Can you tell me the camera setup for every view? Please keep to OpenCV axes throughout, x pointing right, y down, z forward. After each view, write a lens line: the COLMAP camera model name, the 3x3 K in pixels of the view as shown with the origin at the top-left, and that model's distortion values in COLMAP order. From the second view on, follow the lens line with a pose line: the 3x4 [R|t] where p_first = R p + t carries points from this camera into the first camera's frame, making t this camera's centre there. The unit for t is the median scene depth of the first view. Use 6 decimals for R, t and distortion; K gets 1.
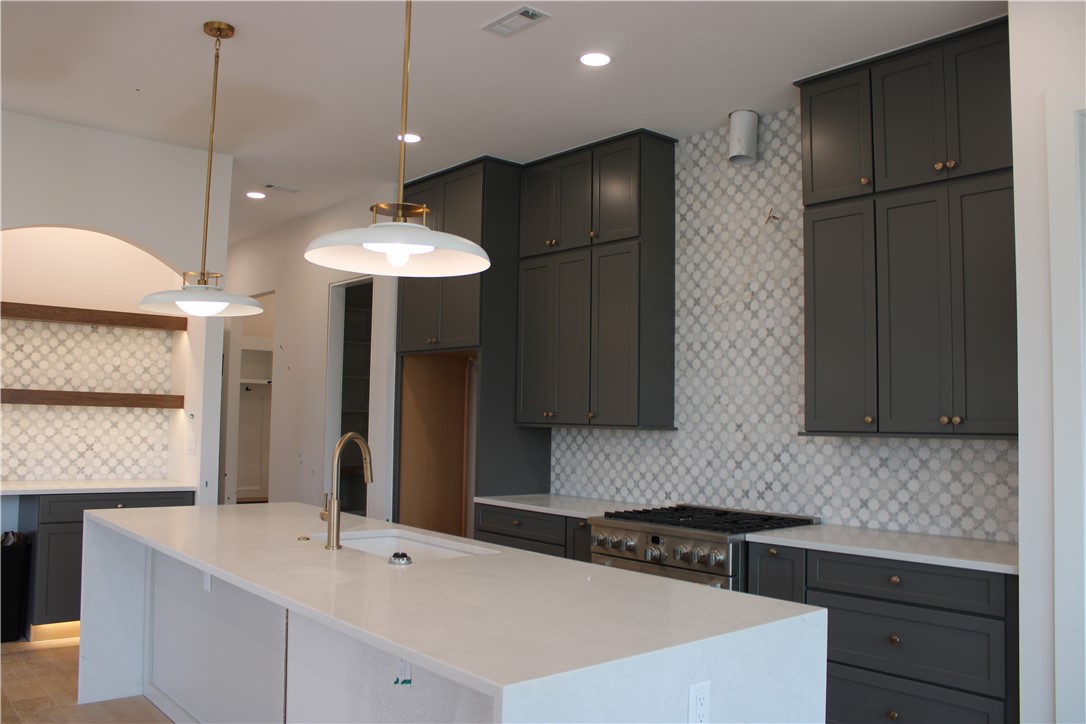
lens RADIAL K [[897.4, 0, 536.5], [0, 897.4, 351.5], [0, 0, 1]] dist [-0.176060, 0.168498]
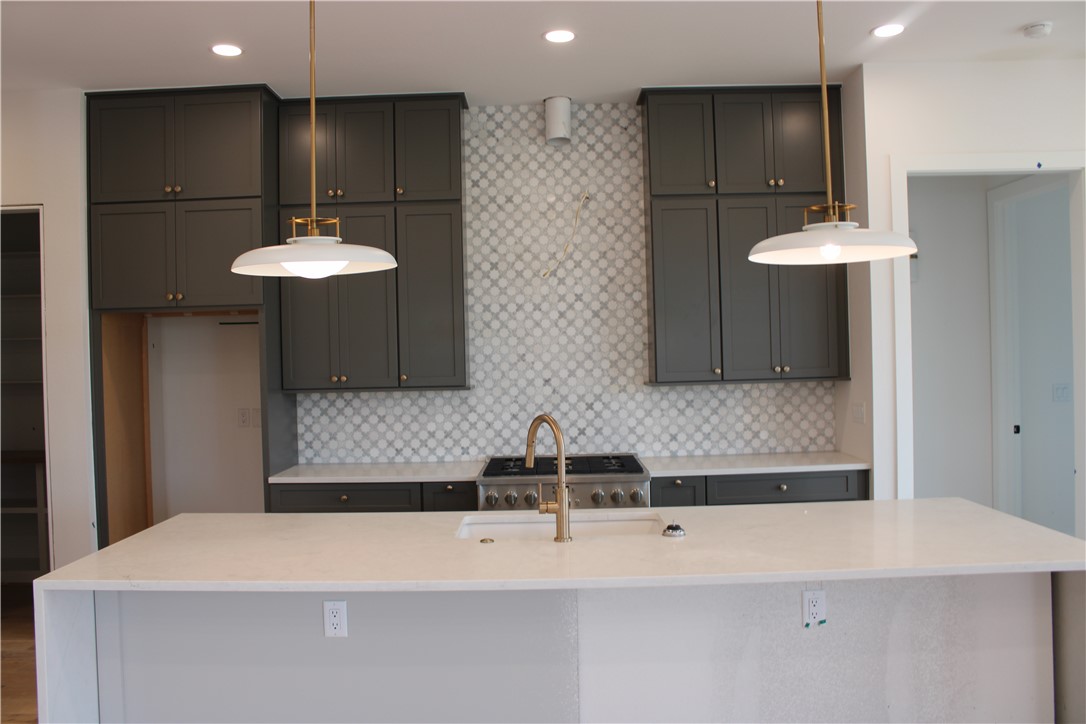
lens RADIAL K [[897.4, 0, 536.5], [0, 897.4, 351.5], [0, 0, 1]] dist [-0.176060, 0.168498]
pose [[0.653694, -0.033393, 0.756022, -0.632387], [-0.018425, 0.998028, 0.060013, -0.020217], [-0.756535, -0.053160, 0.651789, 0.278776]]
